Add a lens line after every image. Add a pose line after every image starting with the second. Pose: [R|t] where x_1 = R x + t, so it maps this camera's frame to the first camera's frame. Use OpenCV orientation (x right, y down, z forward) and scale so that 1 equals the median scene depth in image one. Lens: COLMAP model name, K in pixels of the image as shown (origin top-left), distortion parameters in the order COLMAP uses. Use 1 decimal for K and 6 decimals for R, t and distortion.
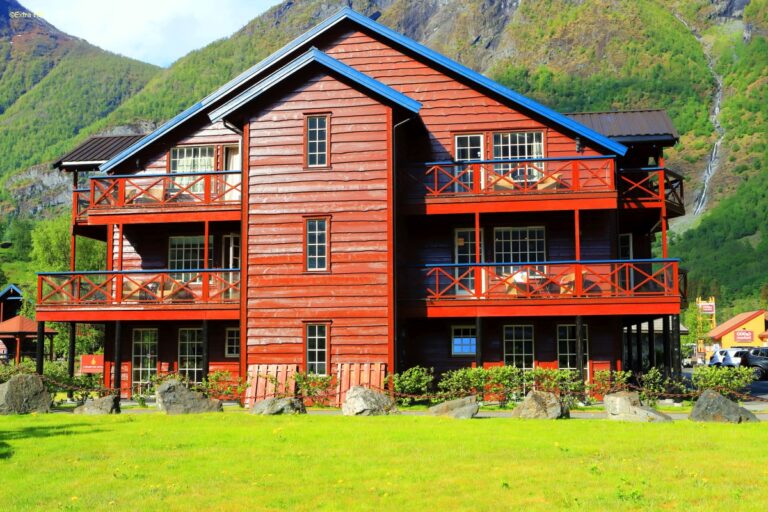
lens RADIAL K [[941.5, 0, 384.0], [0, 941.5, 256.0], [0, 0, 1]] dist [-0.004451, 0.049330]
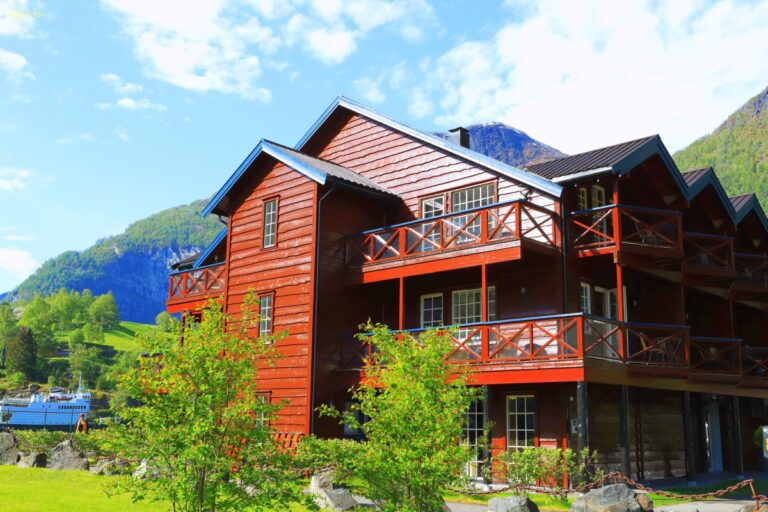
lens RADIAL K [[850.0, 0, 384.0], [0, 850.0, 256.0], [0, 0, 1]] dist [-0.096363, -0.001345]
pose [[0.818640, -0.098284, -0.565834, 0.652585], [0.037407, 0.992281, -0.118238, 0.038604], [0.573087, 0.075628, 0.815997, 0.323066]]
